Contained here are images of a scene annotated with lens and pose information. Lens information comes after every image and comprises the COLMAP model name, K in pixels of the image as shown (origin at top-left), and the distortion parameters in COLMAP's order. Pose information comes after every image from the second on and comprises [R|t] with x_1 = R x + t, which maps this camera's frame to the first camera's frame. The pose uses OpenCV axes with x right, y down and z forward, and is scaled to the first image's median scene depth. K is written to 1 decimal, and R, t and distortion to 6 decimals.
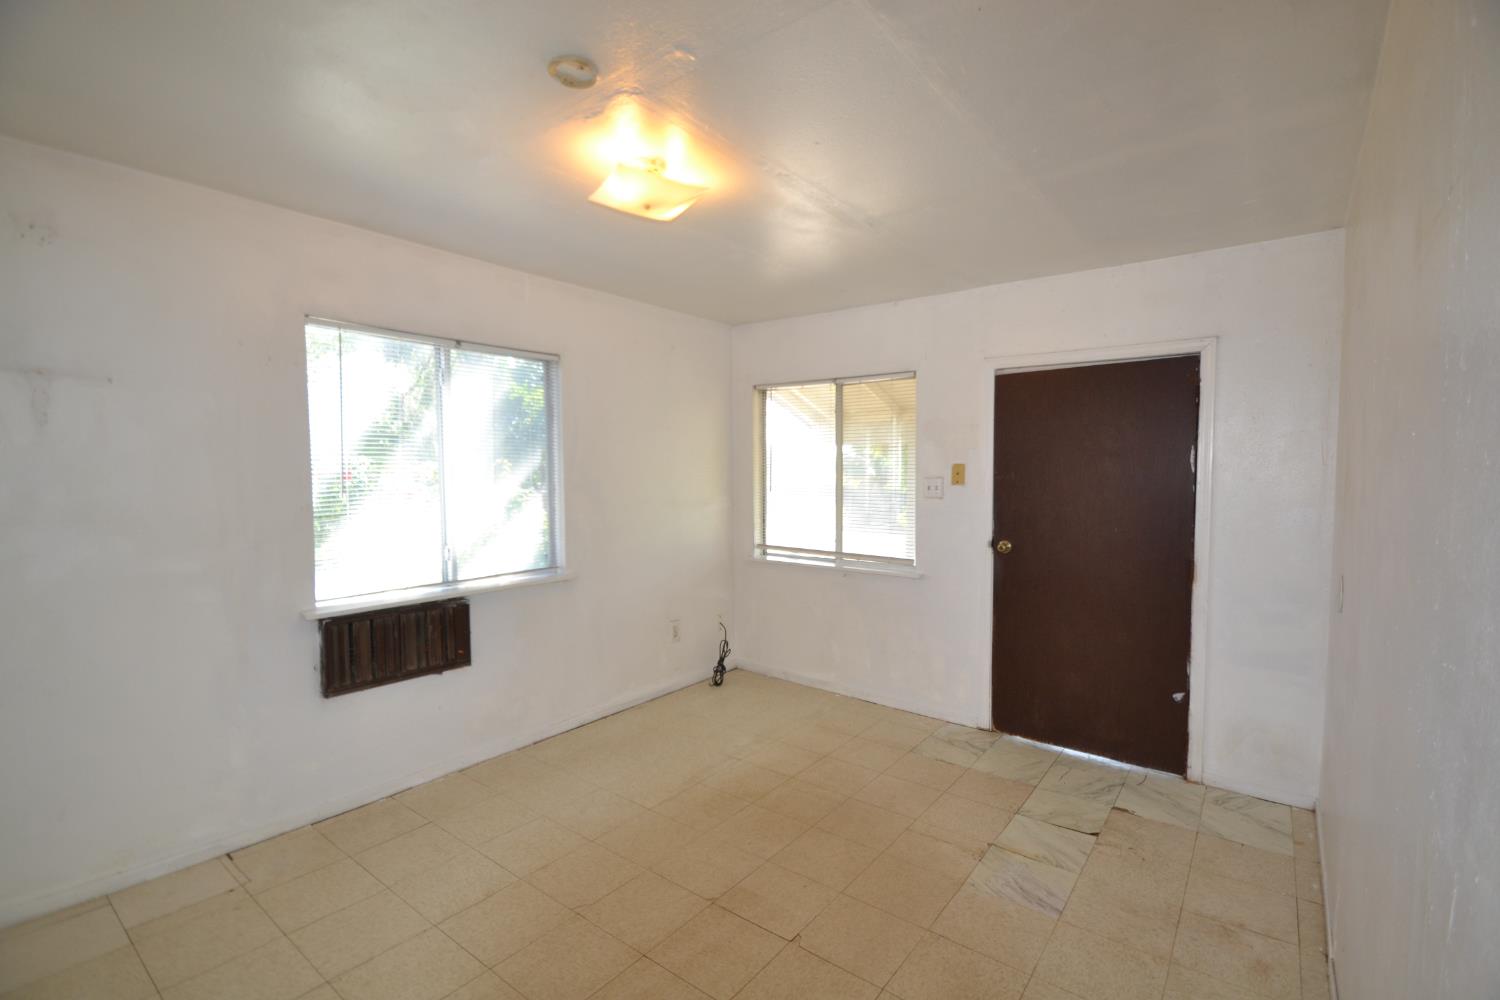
lens RADIAL K [[677.2, 0, 751.2], [0, 677.2, 503.9], [0, 0, 1]] dist [-0.000434, -0.000923]
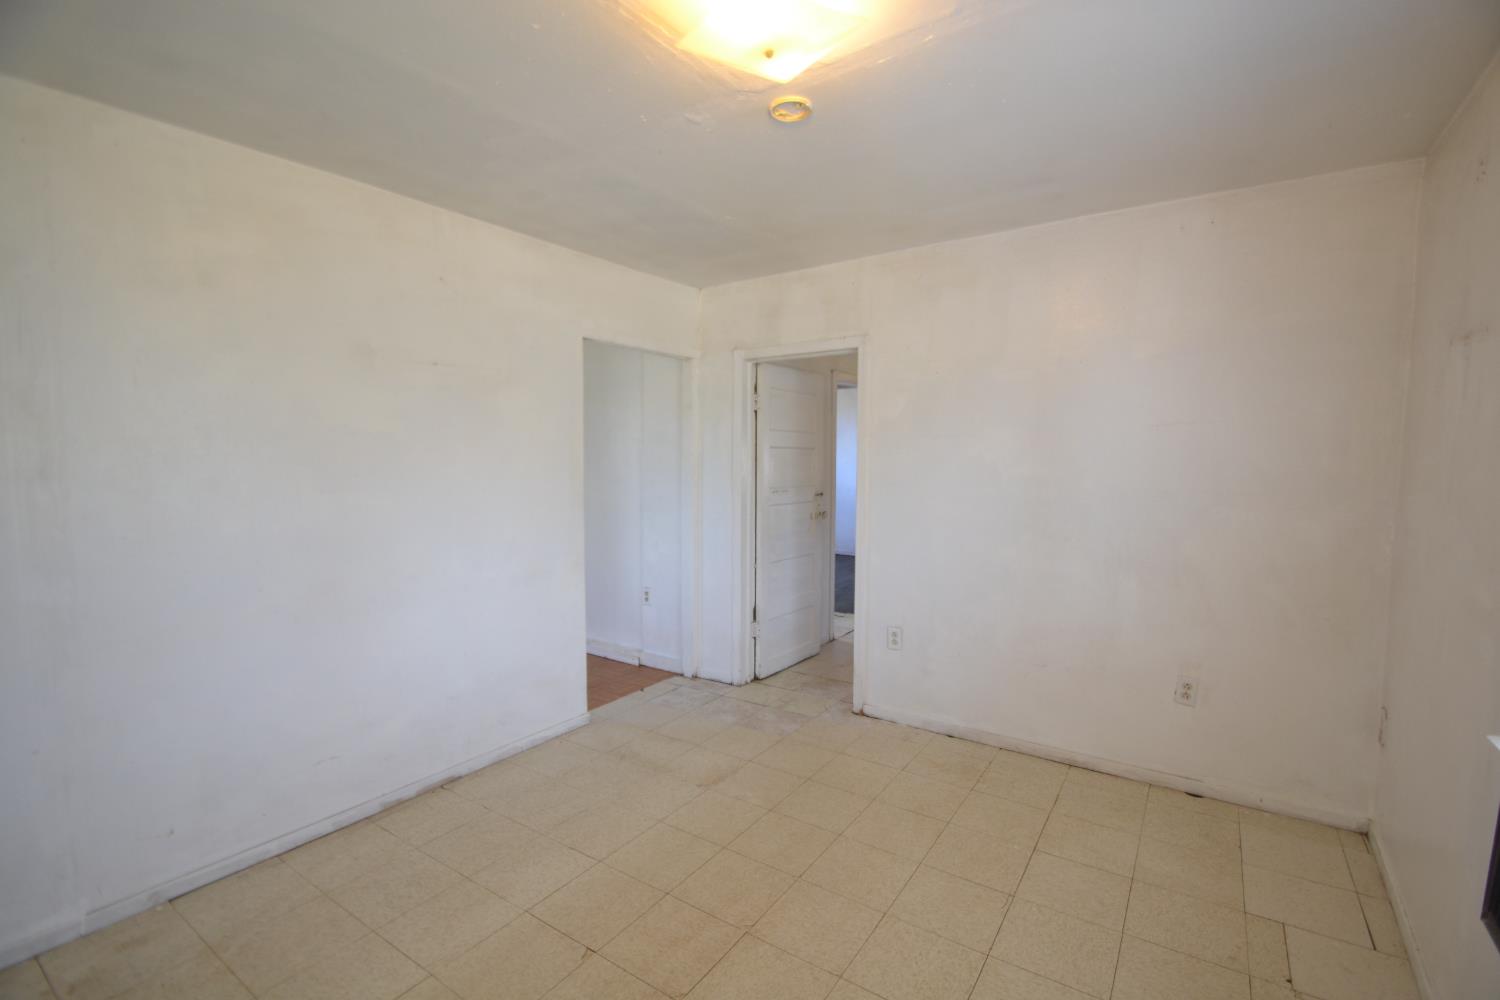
lens RADIAL K [[677.2, 0, 751.2], [0, 677.2, 503.9], [0, 0, 1]] dist [-0.000434, -0.000923]
pose [[-0.998119, 0.002050, -0.061275, -0.071740], [-0.005548, 0.992320, 0.123571, -0.061577], [0.061057, 0.123679, -0.990442, 1.320929]]
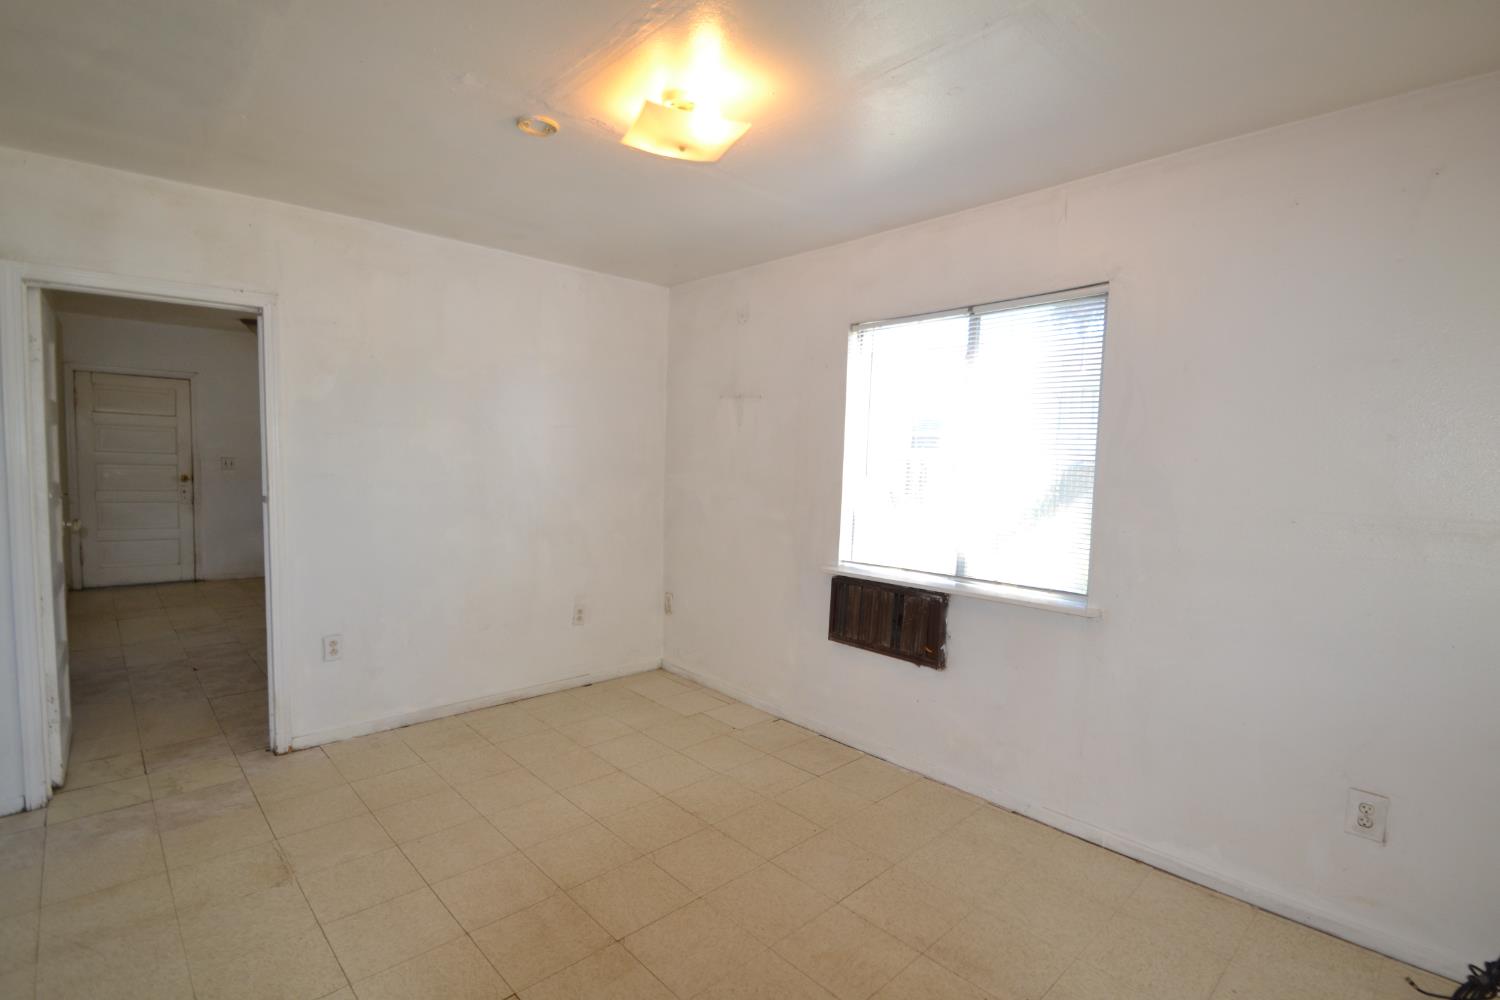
lens RADIAL K [[715.8, 0, 750.0], [0, 715.8, 500.0], [0, 0, 1]] dist [-0.000228, -0.000421]
pose [[-0.148454, 0.053189, -0.987488, 0.615465], [-0.076301, 0.994960, 0.065062, -0.033530], [0.985971, 0.085005, -0.143647, 0.964332]]
